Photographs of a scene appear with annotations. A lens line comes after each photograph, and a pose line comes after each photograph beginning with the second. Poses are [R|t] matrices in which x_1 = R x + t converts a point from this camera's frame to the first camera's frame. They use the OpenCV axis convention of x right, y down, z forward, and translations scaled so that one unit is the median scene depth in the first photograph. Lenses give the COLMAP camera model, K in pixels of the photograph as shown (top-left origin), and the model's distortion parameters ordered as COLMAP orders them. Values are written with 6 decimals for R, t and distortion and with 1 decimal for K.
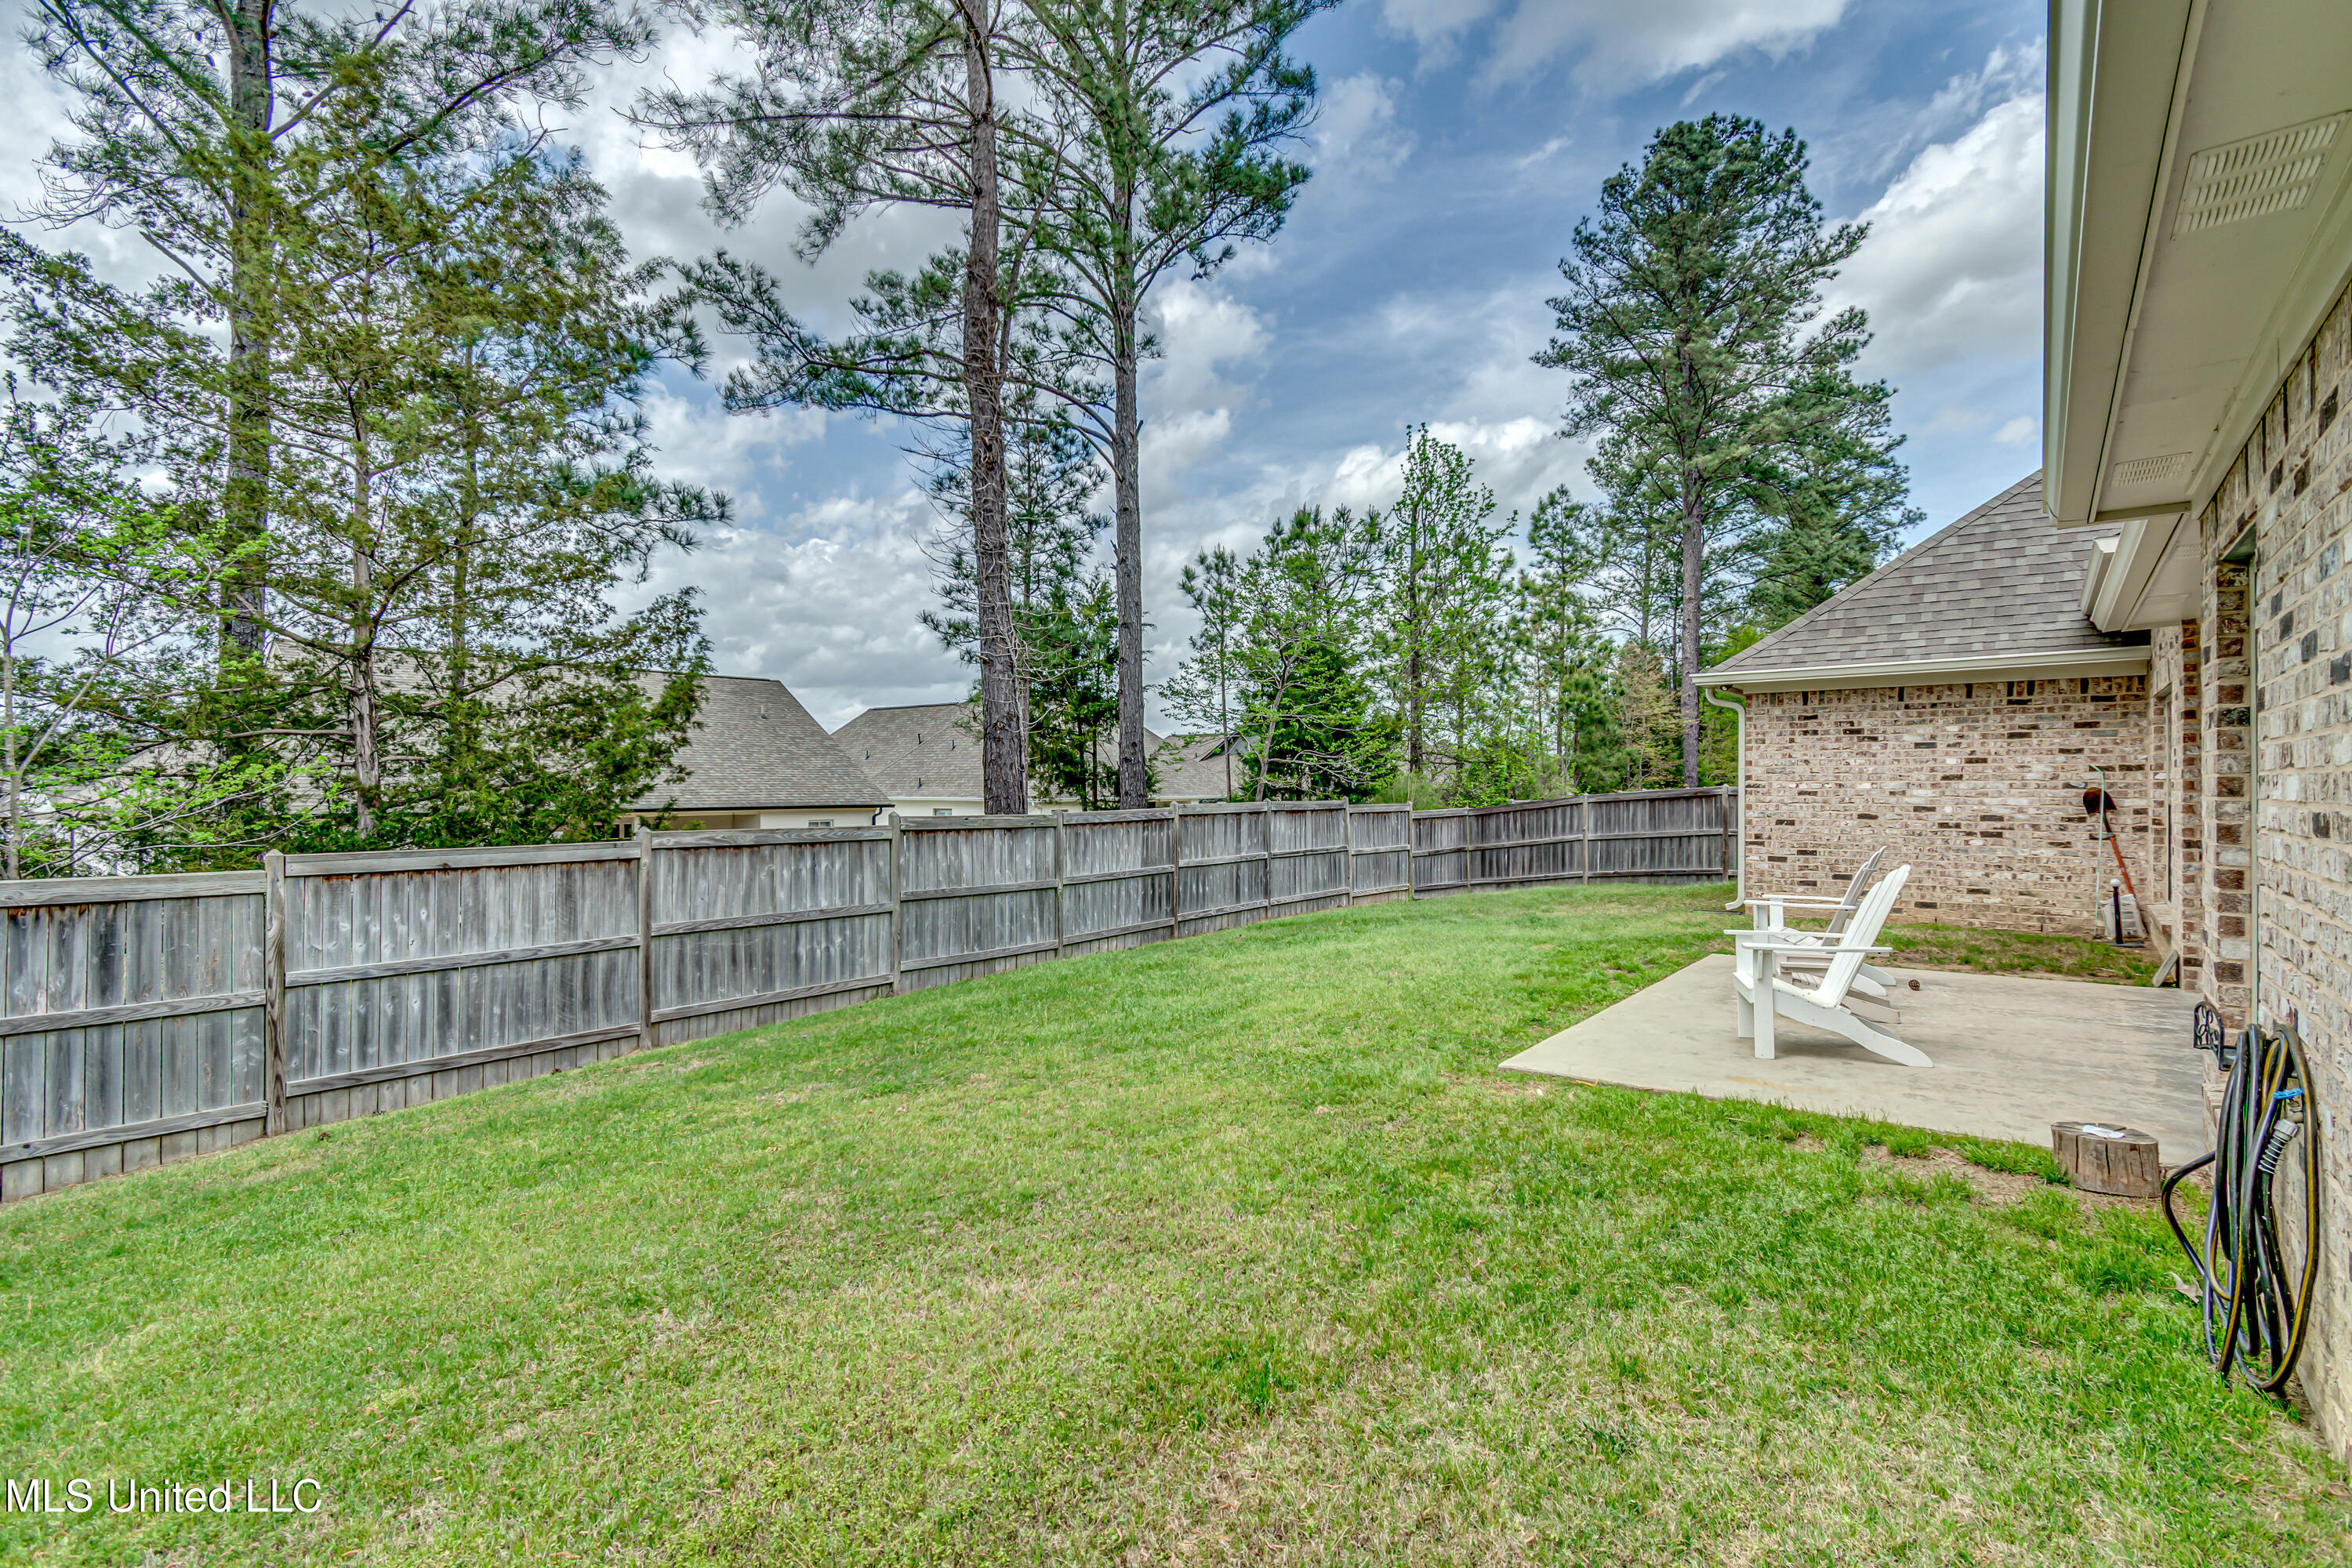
lens RADIAL K [[1092.3, 0, 1181.0], [0, 1092.3, 775.6], [0, 0, 1]] dist [-0.000482, -0.000157]
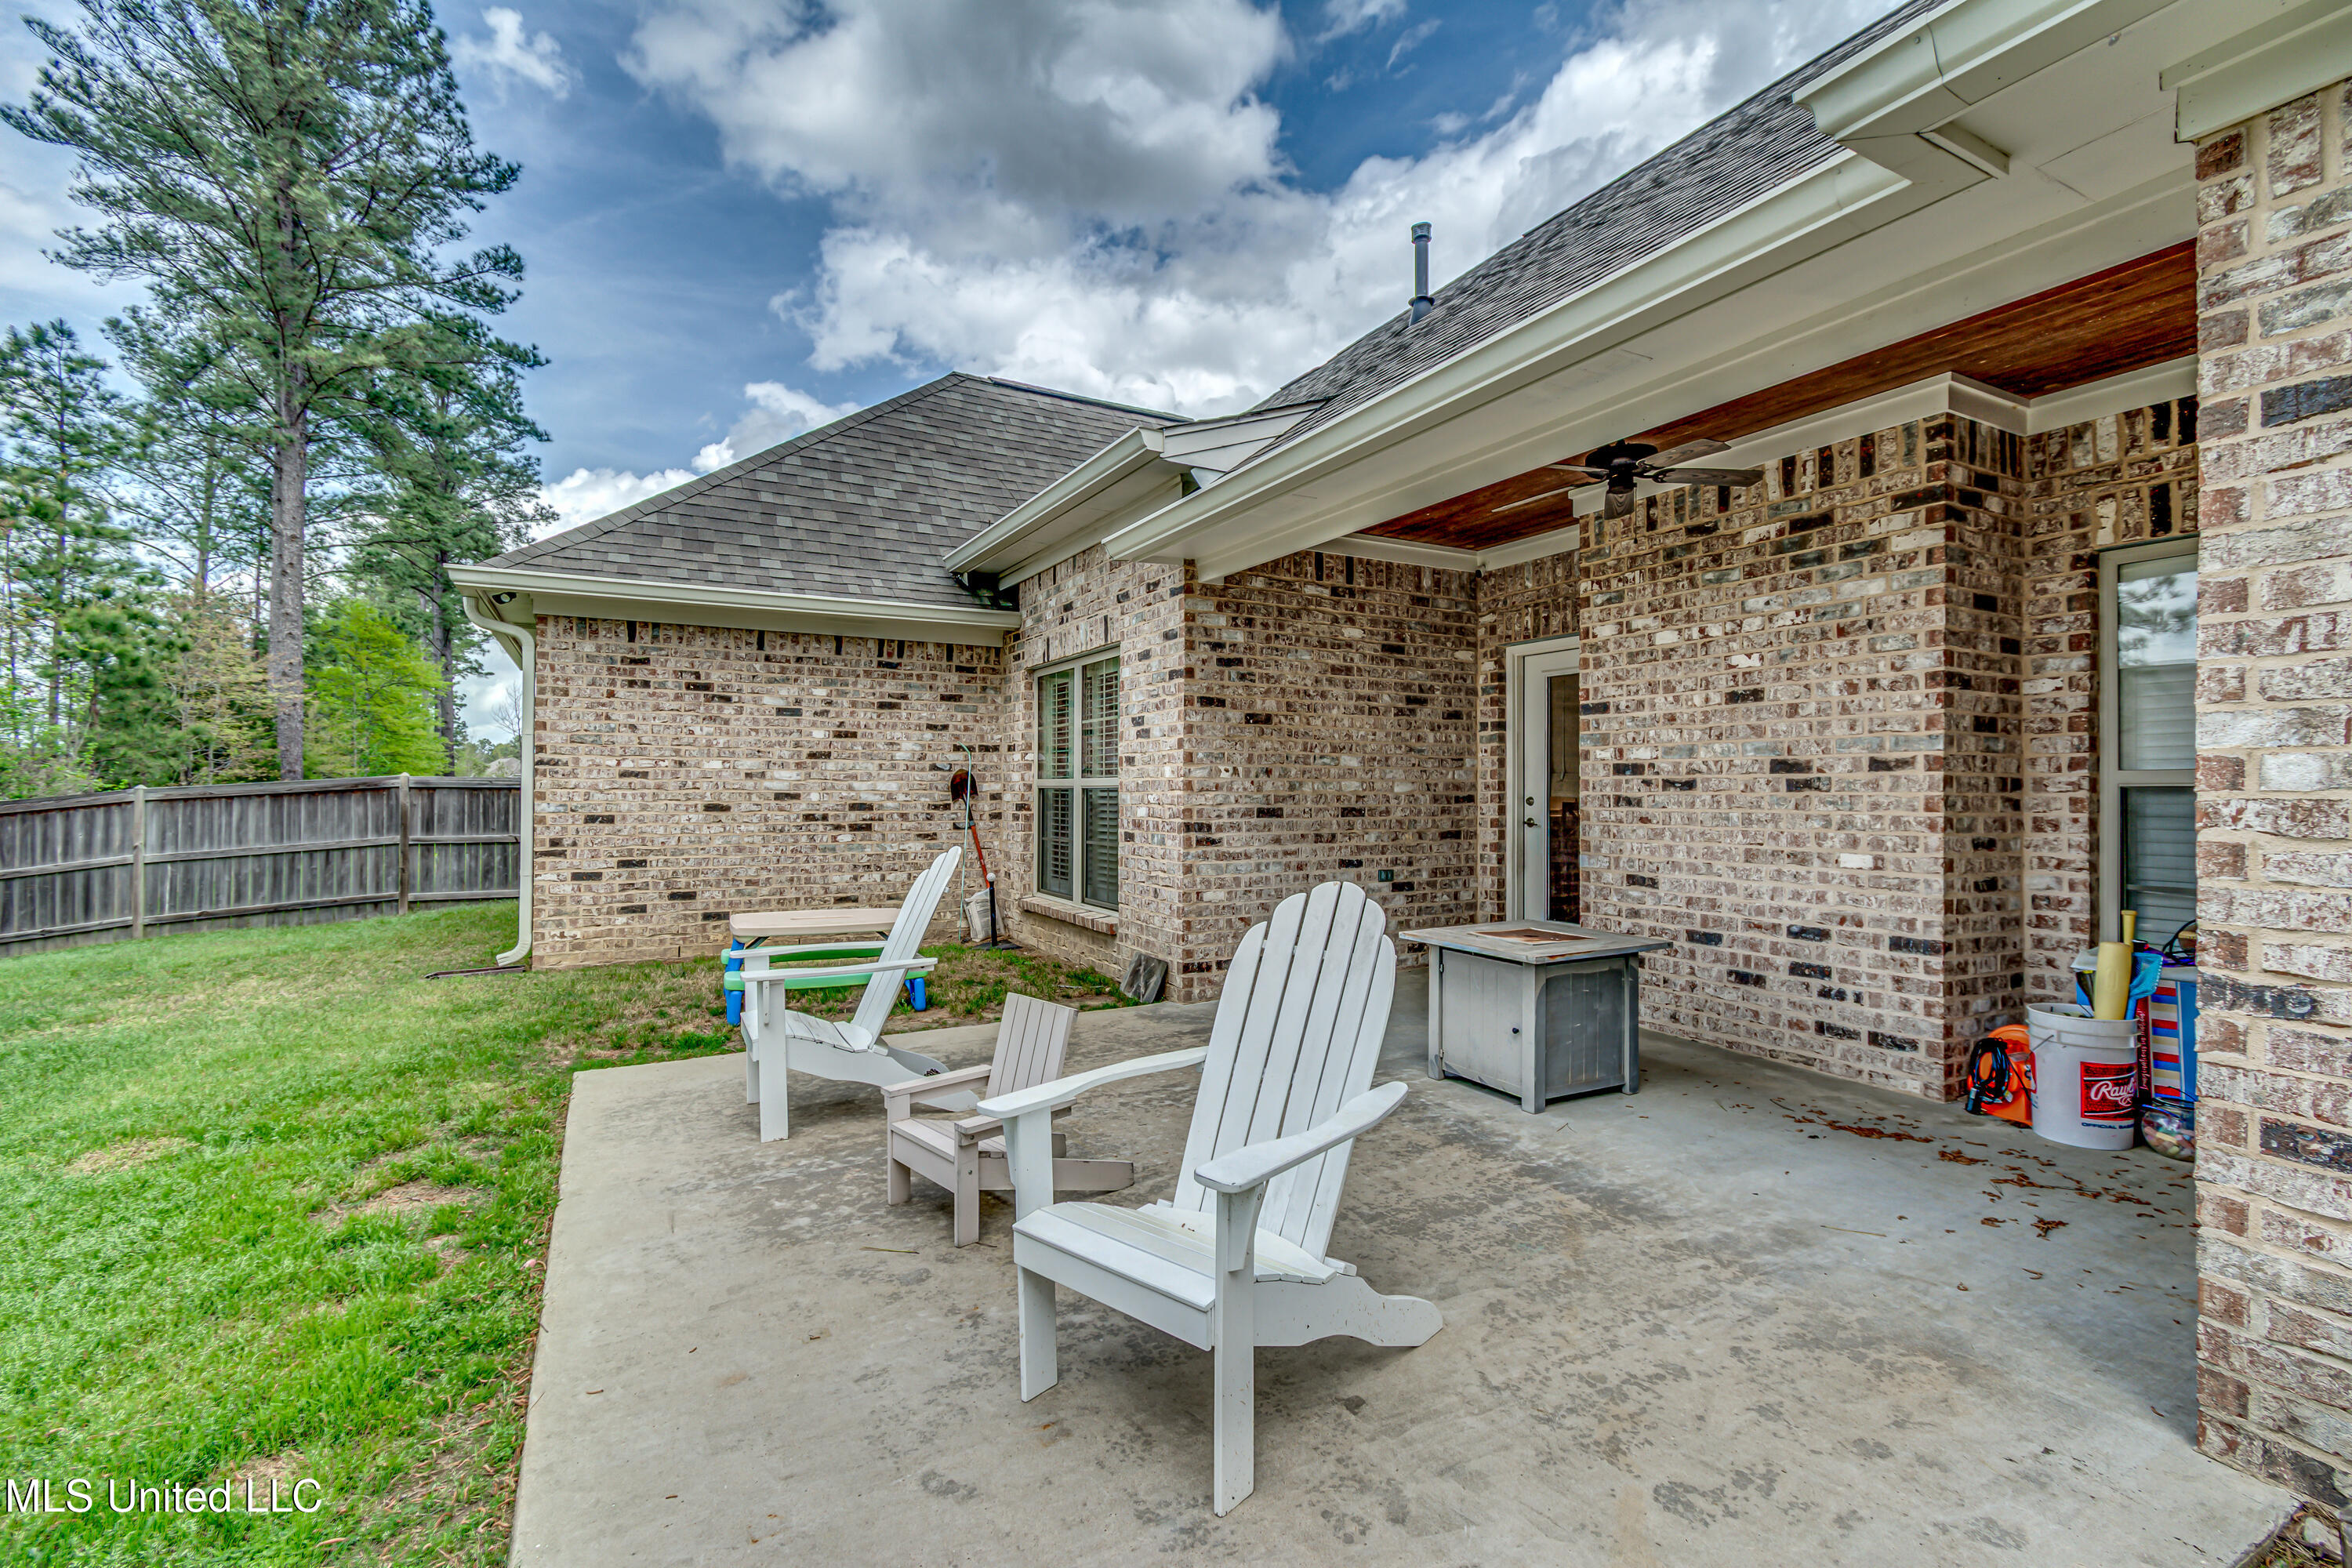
lens RADIAL K [[1052.5, 0, 1179.4], [0, 1052.5, 788.8], [0, 0, 1]] dist [0.001931, 0.000037]
pose [[0.394955, 0.005611, 0.918683, 0.120836], [-0.011123, 0.999937, -0.001325, 0.023234], [-0.918633, -0.009695, 0.394993, 0.463730]]
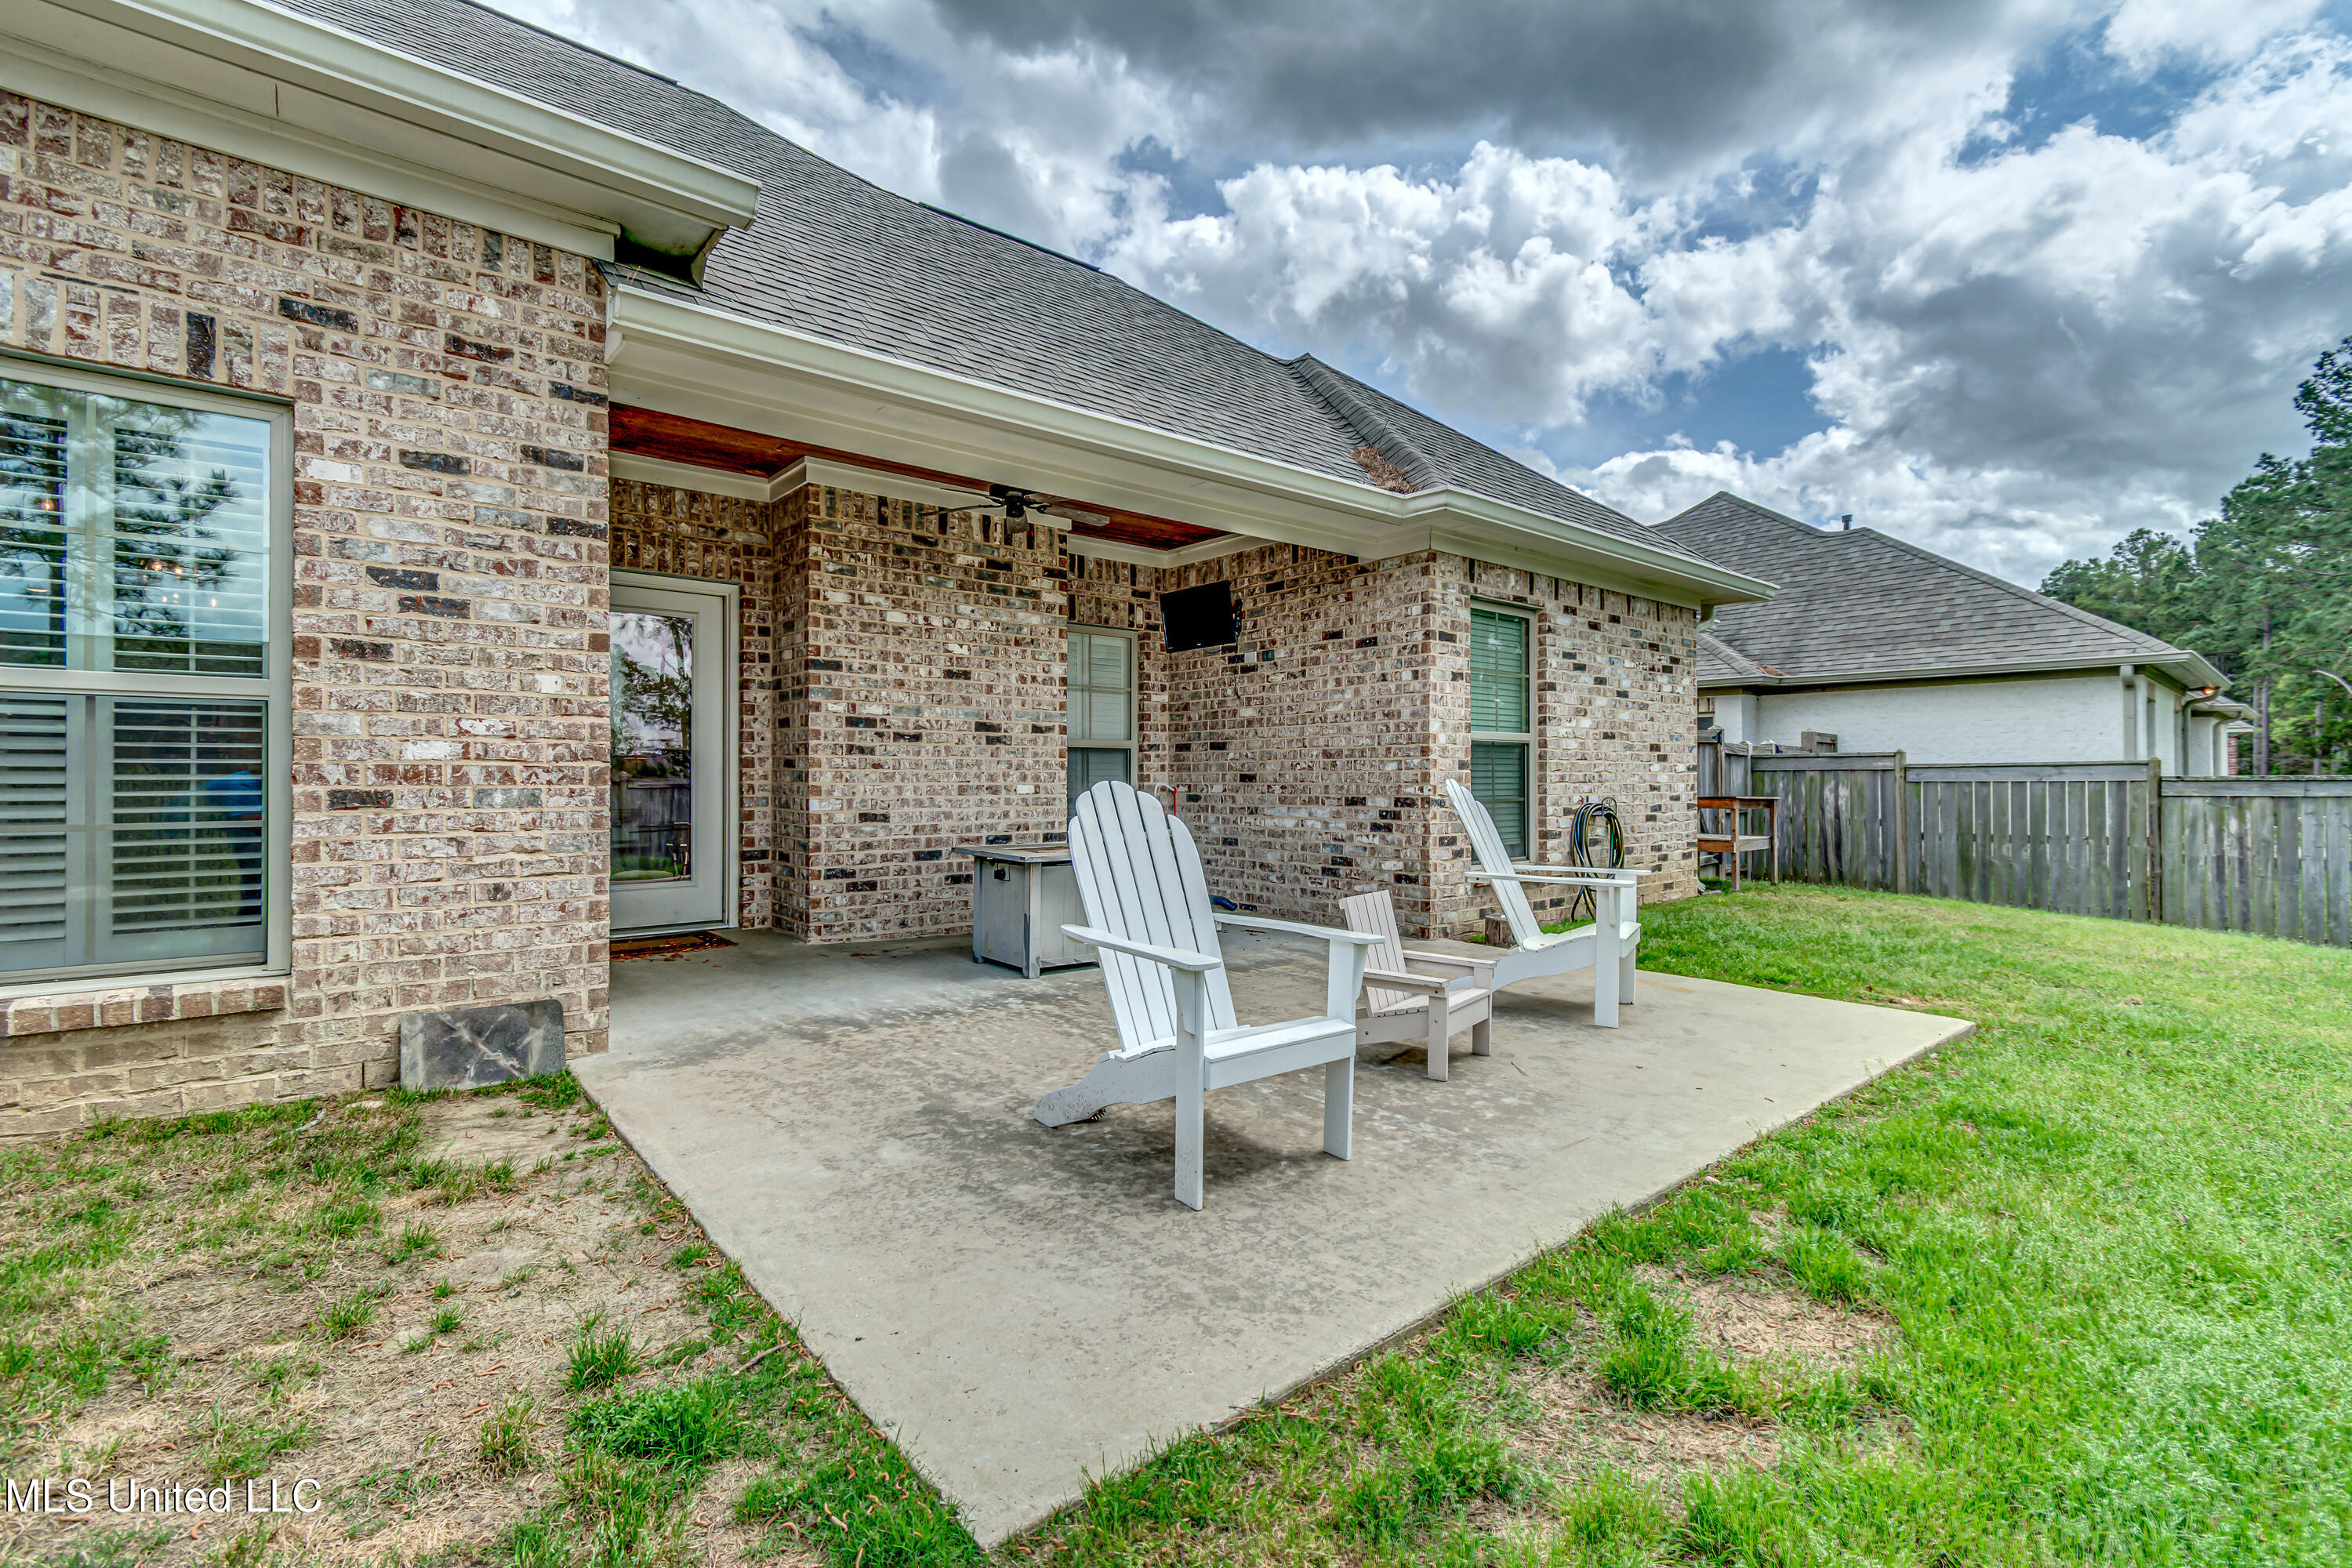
lens RADIAL K [[1041.1, 0, 1190.4], [0, 1041.1, 775.7], [0, 0, 1]] dist [0.000661, -0.000235]
pose [[-0.979445, 0.002682, 0.201693, 0.362845], [0.000034, 0.999914, -0.013128, 0.047001], [-0.201711, -0.012851, -0.979361, 0.972336]]
